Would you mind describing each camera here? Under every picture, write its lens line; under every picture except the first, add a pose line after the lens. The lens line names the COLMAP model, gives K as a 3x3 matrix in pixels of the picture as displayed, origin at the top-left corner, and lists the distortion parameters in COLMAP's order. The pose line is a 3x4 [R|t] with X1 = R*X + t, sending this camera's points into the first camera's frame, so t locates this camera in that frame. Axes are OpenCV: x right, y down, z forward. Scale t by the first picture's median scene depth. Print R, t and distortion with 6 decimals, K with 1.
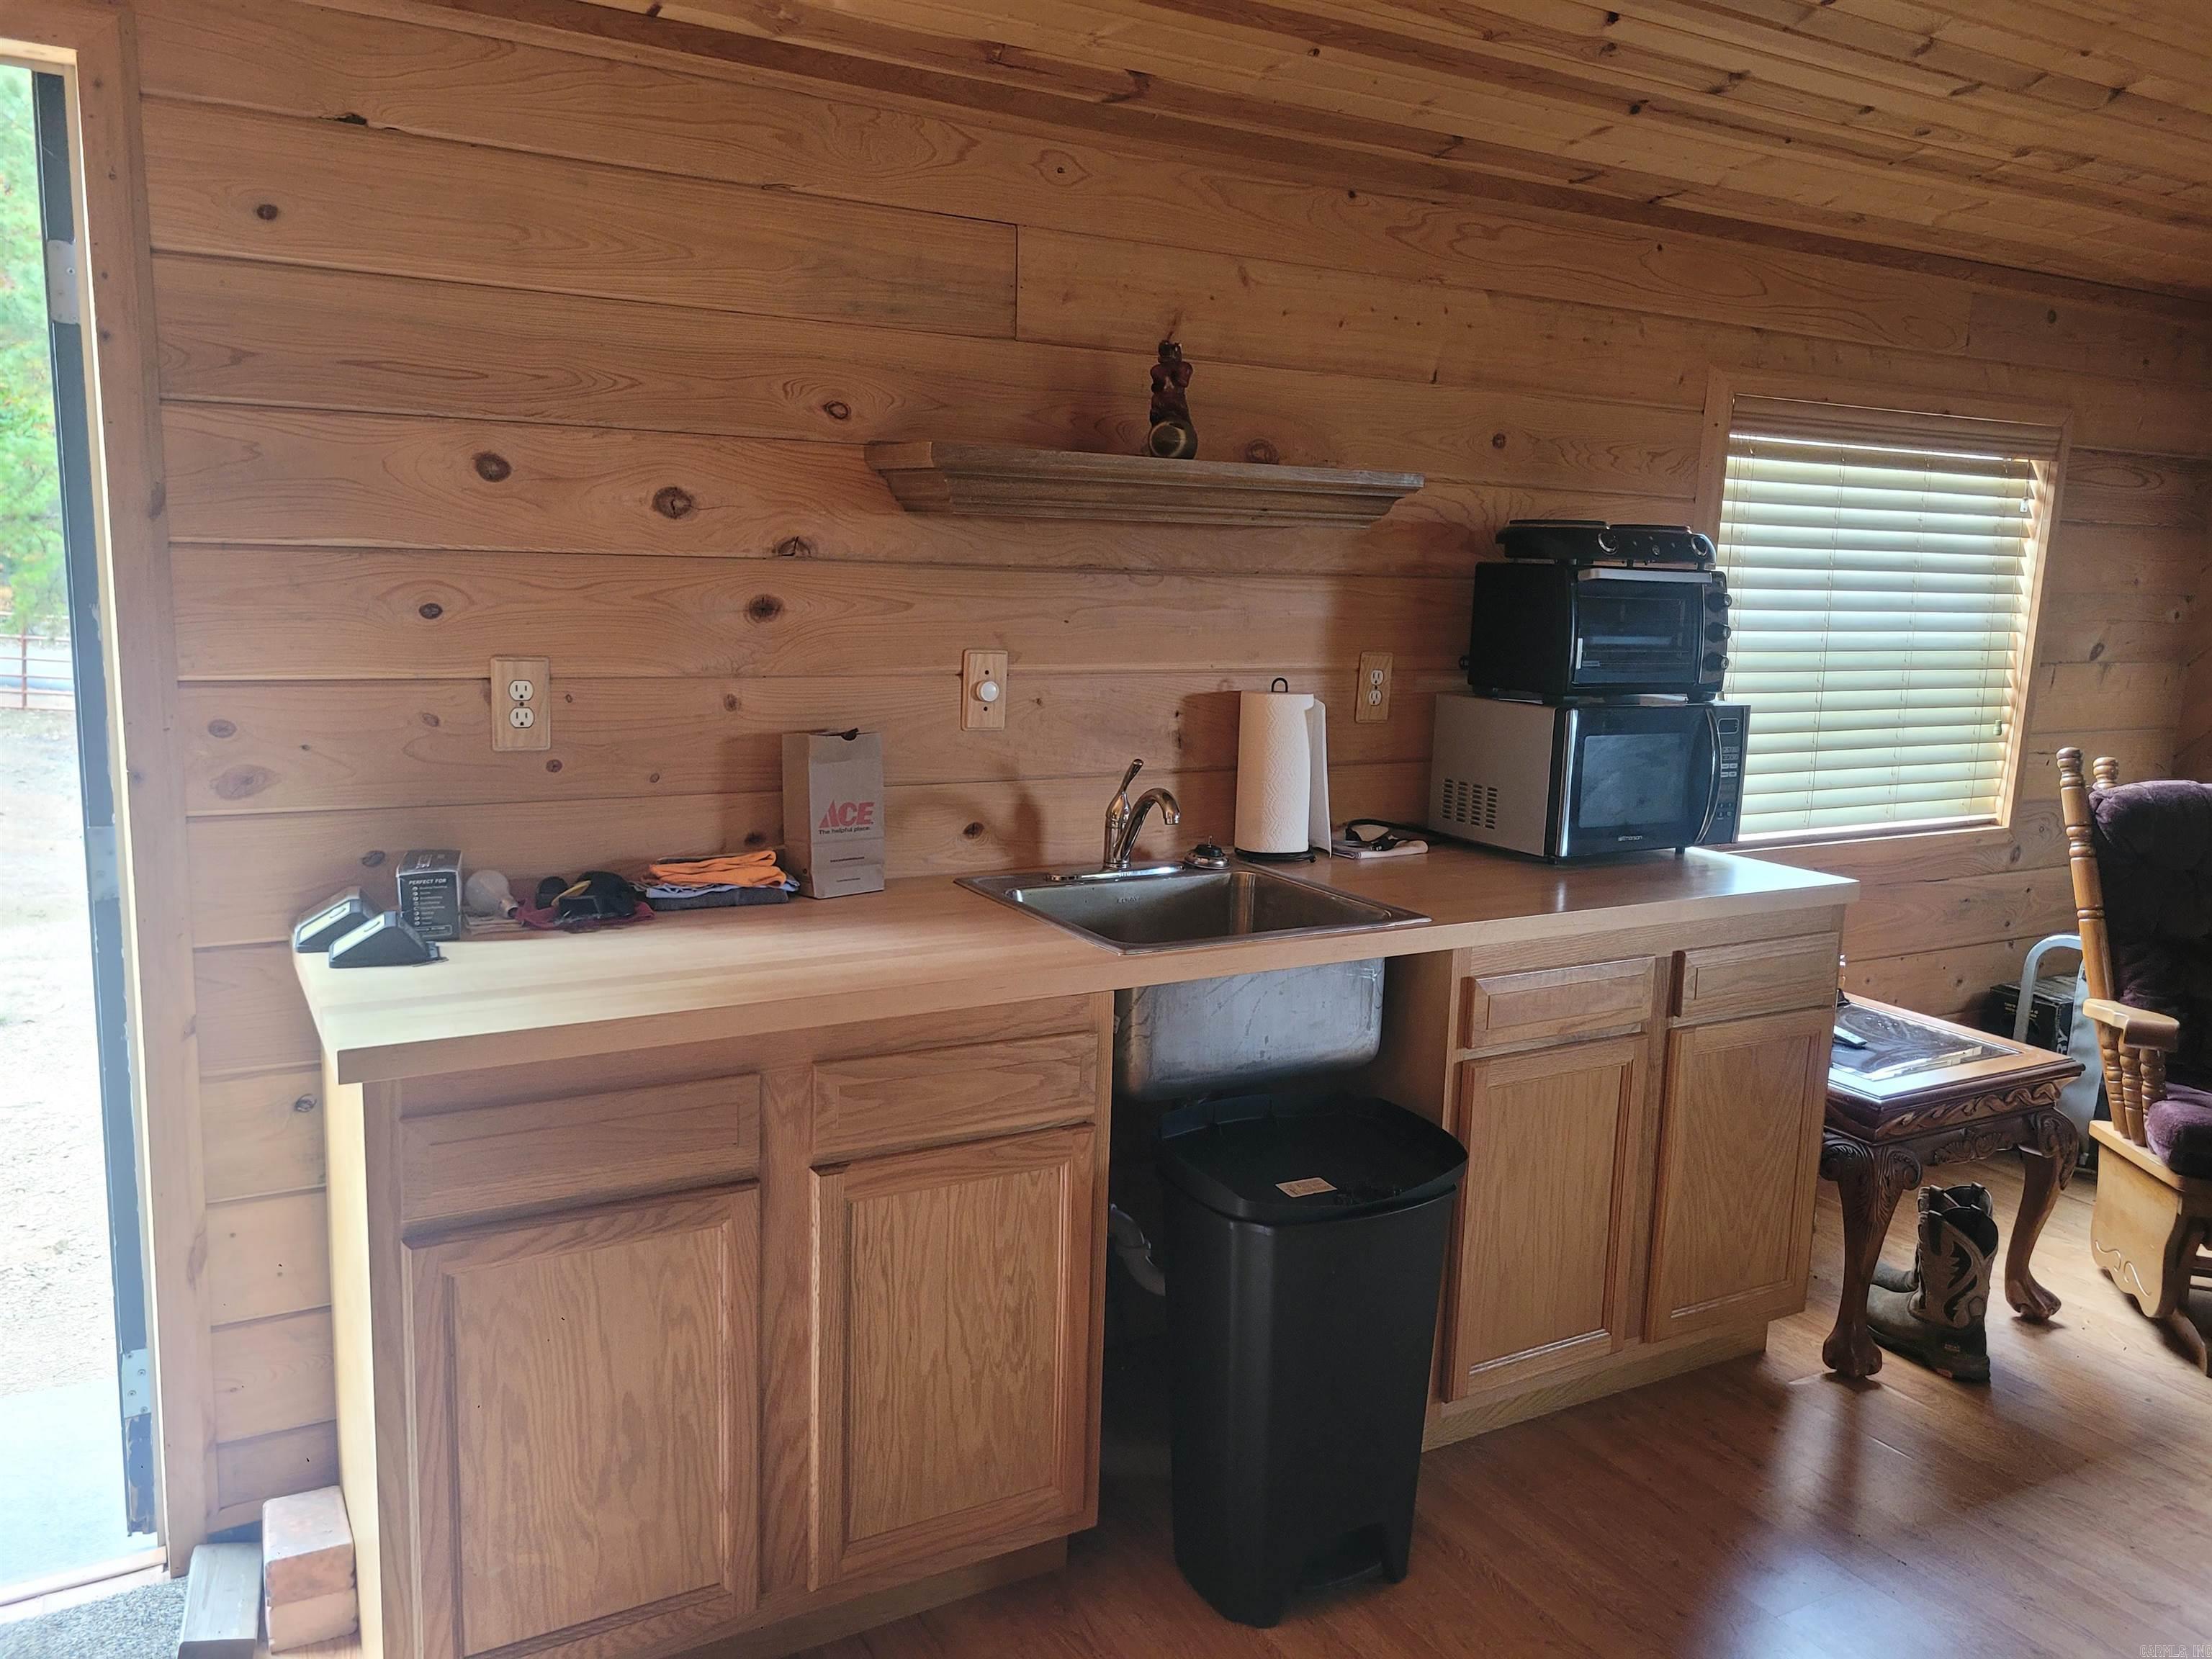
lens RADIAL K [[1658.0, 0, 1125.1], [0, 1658.0, 828.7], [0, 0, 1]] dist [0.048431, -0.029626]
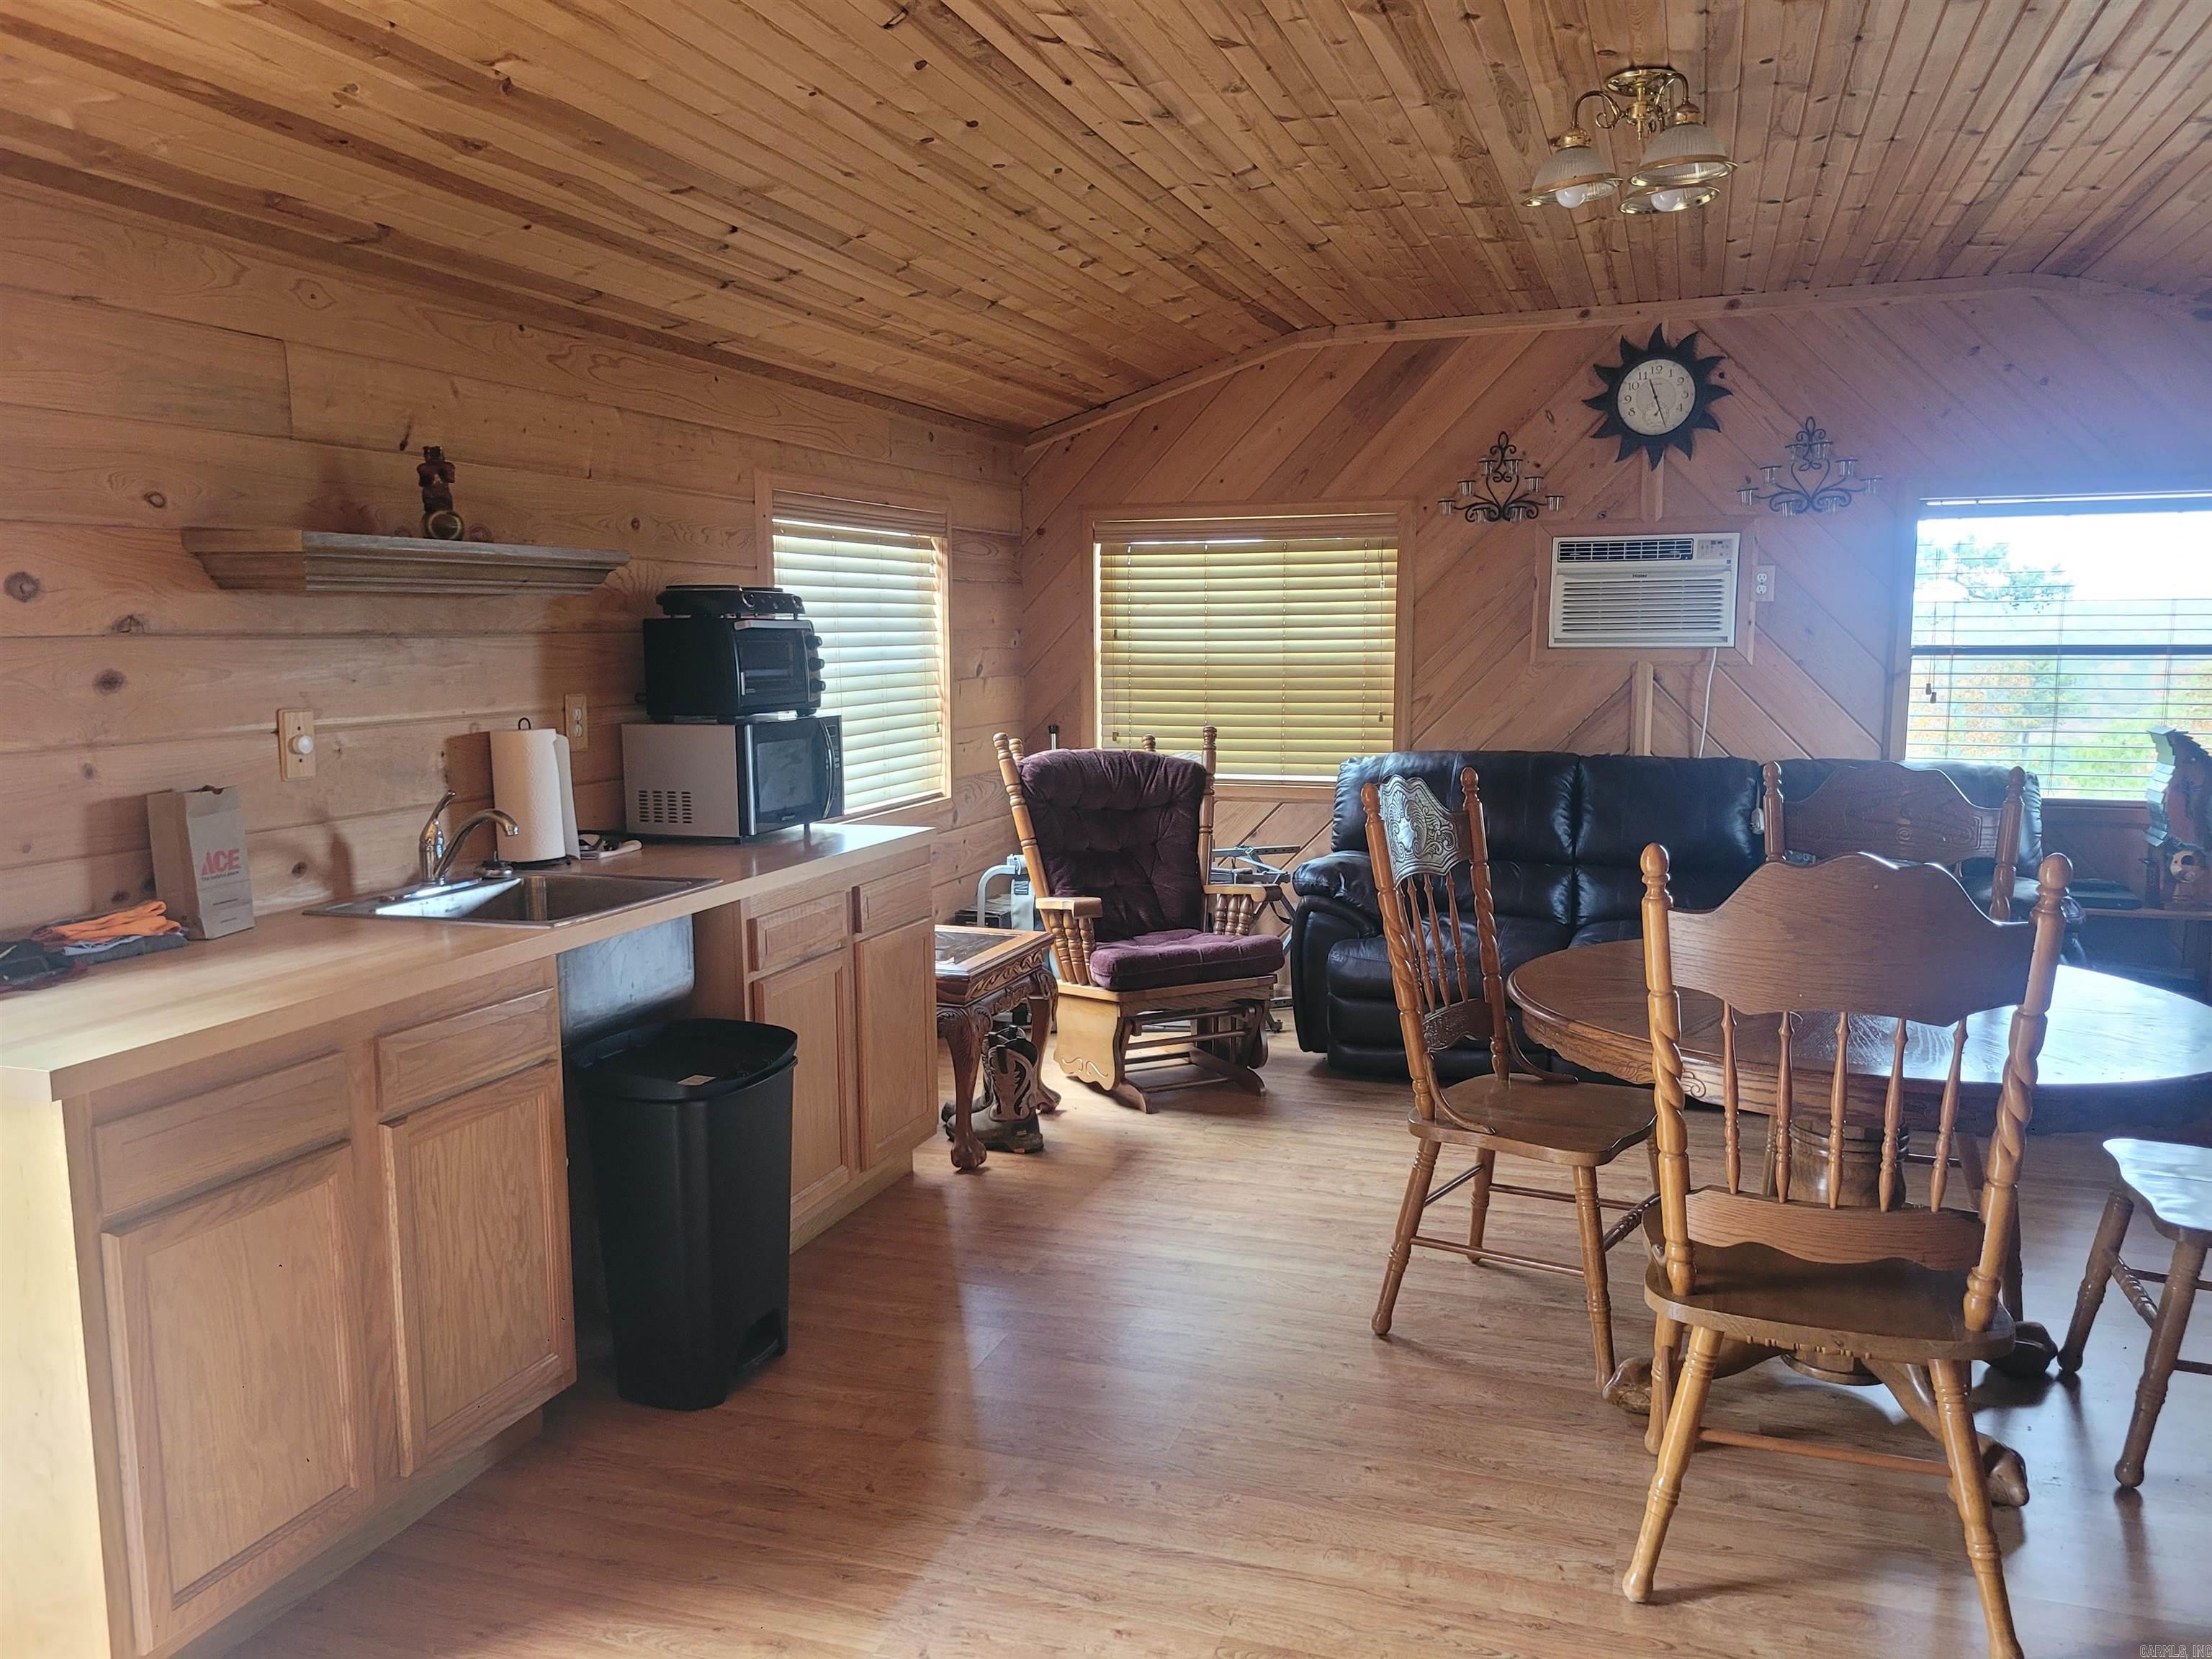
lens RADIAL K [[1658.0, 0, 1123.0], [0, 1658.0, 845.1], [0, 0, 1]] dist [0.048431, -0.029626]
pose [[0.754650, -0.124762, 0.644157, -0.406823], [0.140120, 0.989751, 0.027543, 0.032101], [-0.640991, 0.069474, 0.764398, -0.230387]]
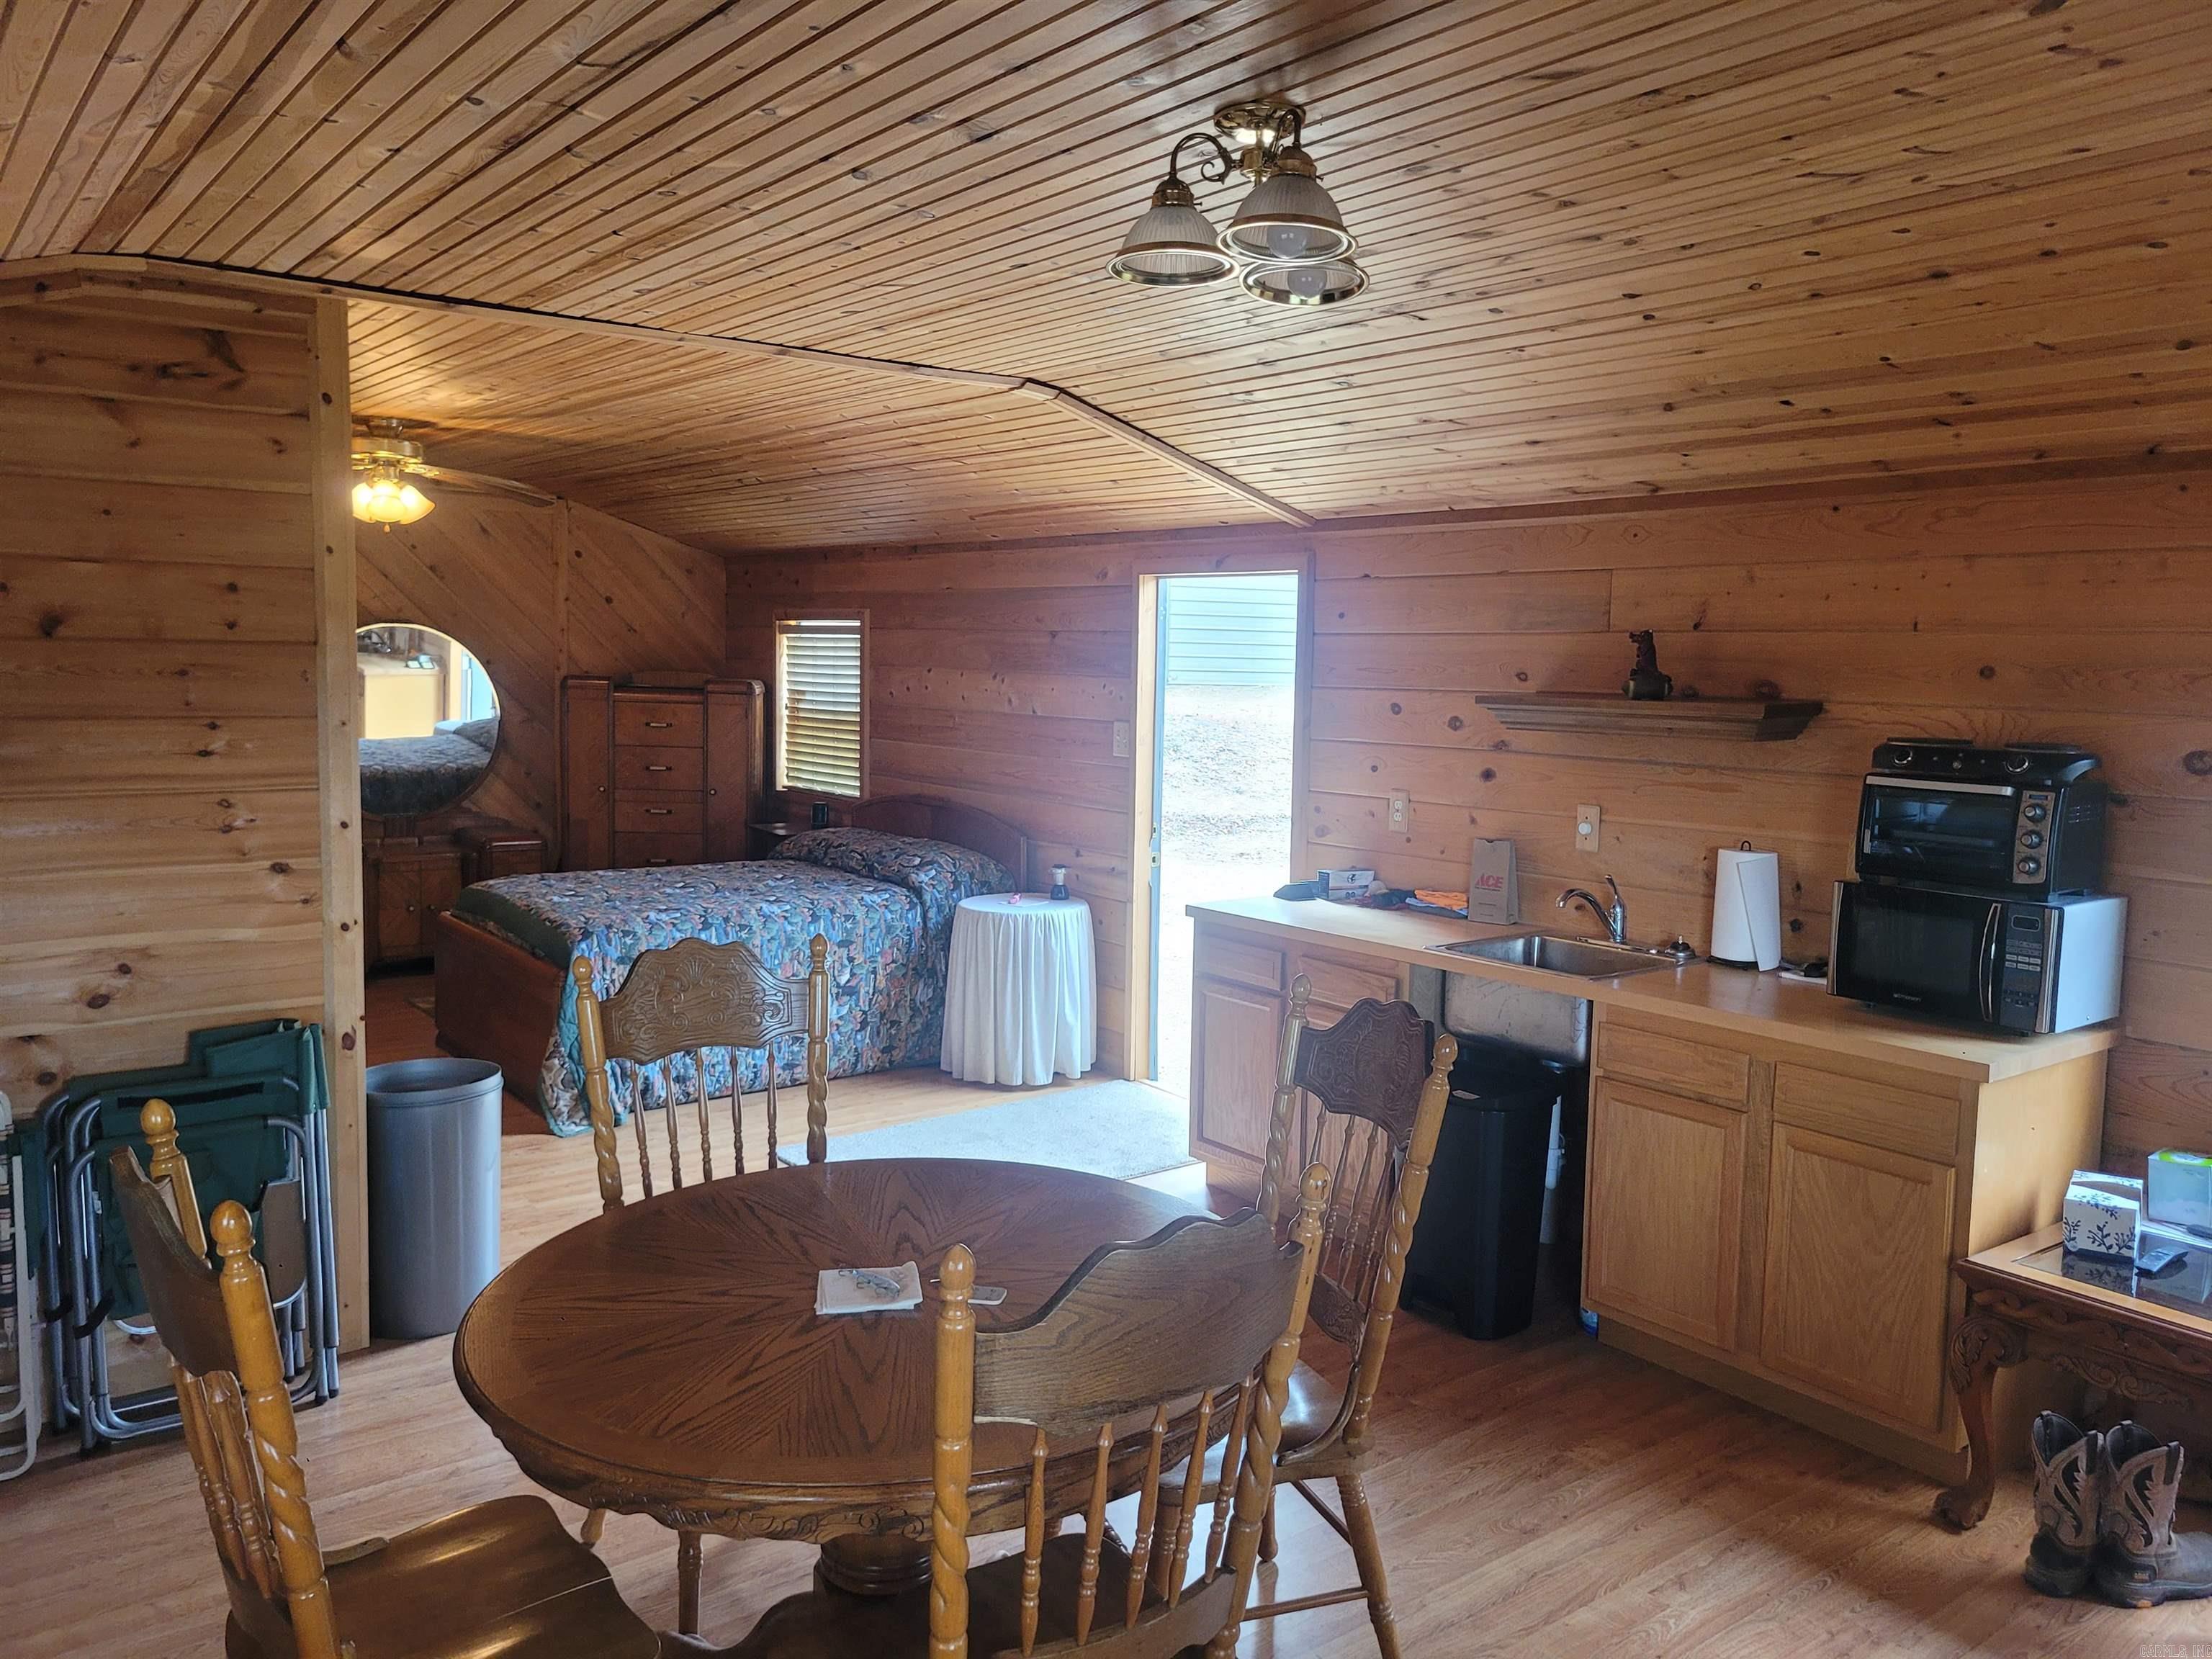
lens RADIAL K [[1658.0, 0, 1112.3], [0, 1658.0, 825.2], [0, 0, 1]] dist [0.048431, -0.029626]
pose [[0.128281, 0.071990, -0.989122, 1.591522], [-0.173053, 0.983685, 0.049151, -0.086927], [0.976523, 0.164866, 0.138646, 0.271684]]
